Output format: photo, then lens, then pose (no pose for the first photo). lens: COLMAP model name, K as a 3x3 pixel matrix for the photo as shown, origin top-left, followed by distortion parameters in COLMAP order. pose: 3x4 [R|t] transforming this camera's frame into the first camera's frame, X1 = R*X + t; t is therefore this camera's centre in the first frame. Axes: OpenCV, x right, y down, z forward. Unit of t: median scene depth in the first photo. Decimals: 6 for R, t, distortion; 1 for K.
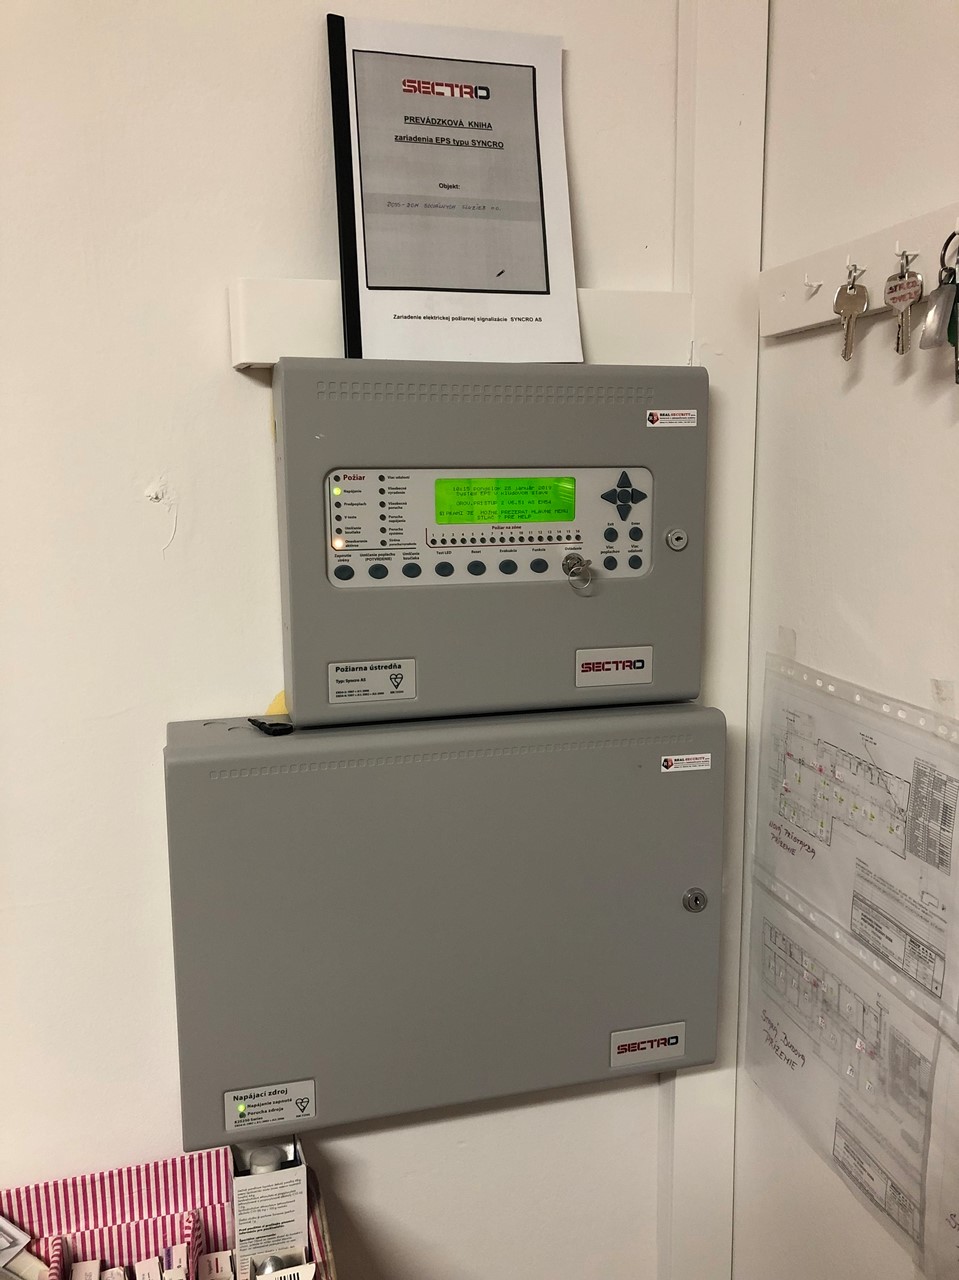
lens RADIAL K [[1047.1, 0, 482.7], [0, 1047.1, 616.8], [0, 0, 1]] dist [0.100375, -0.137767]
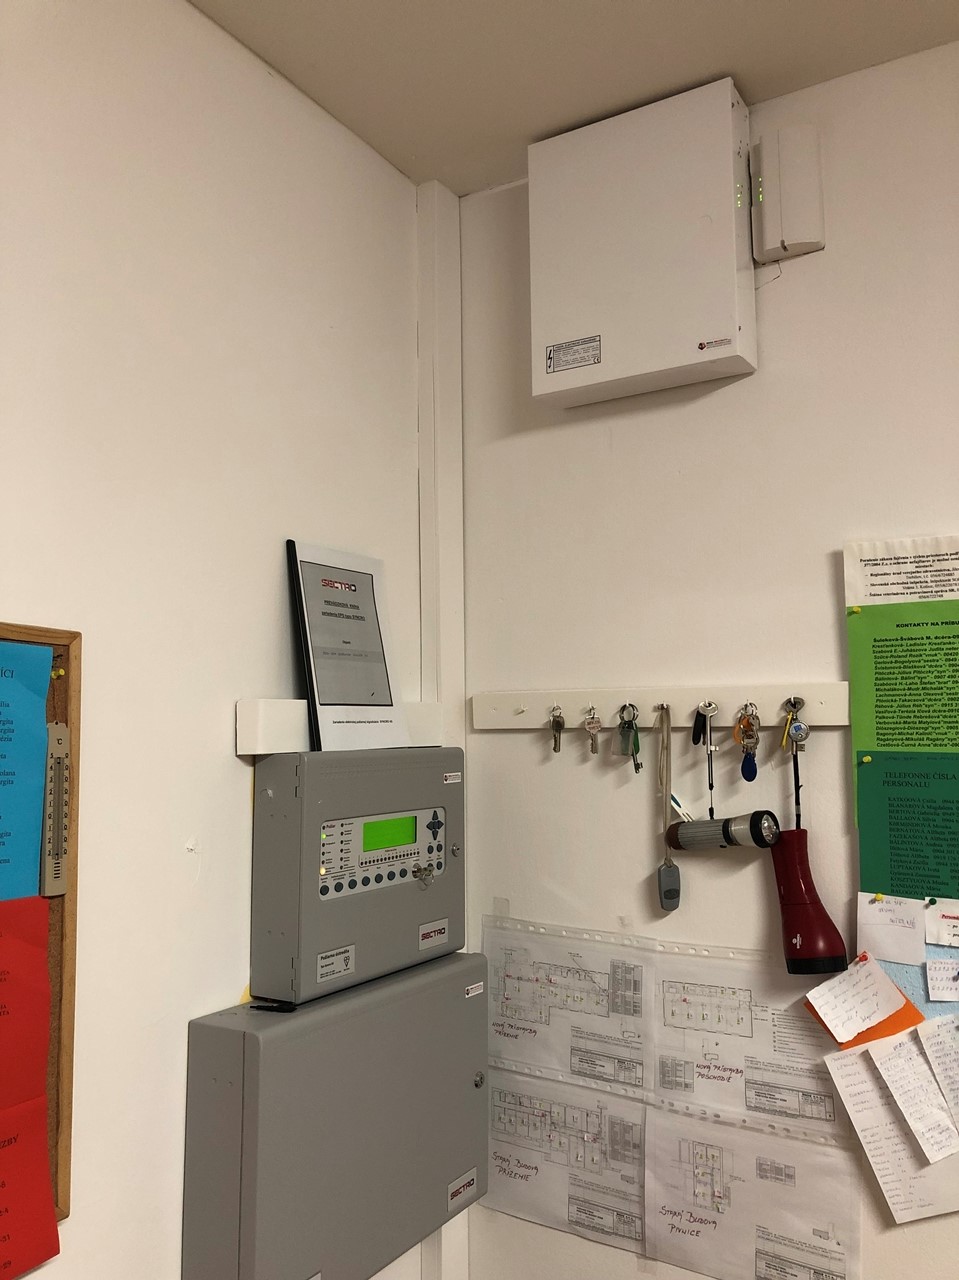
lens RADIAL K [[1047.1, 0, 482.7], [0, 1047.1, 616.8], [0, 0, 1]] dist [0.100375, -0.137767]
pose [[0.732027, 0.076504, 0.676966, -1.009456], [0.091193, 0.973729, -0.208652, -0.086203], [-0.675144, 0.214474, 0.705819, -0.311726]]
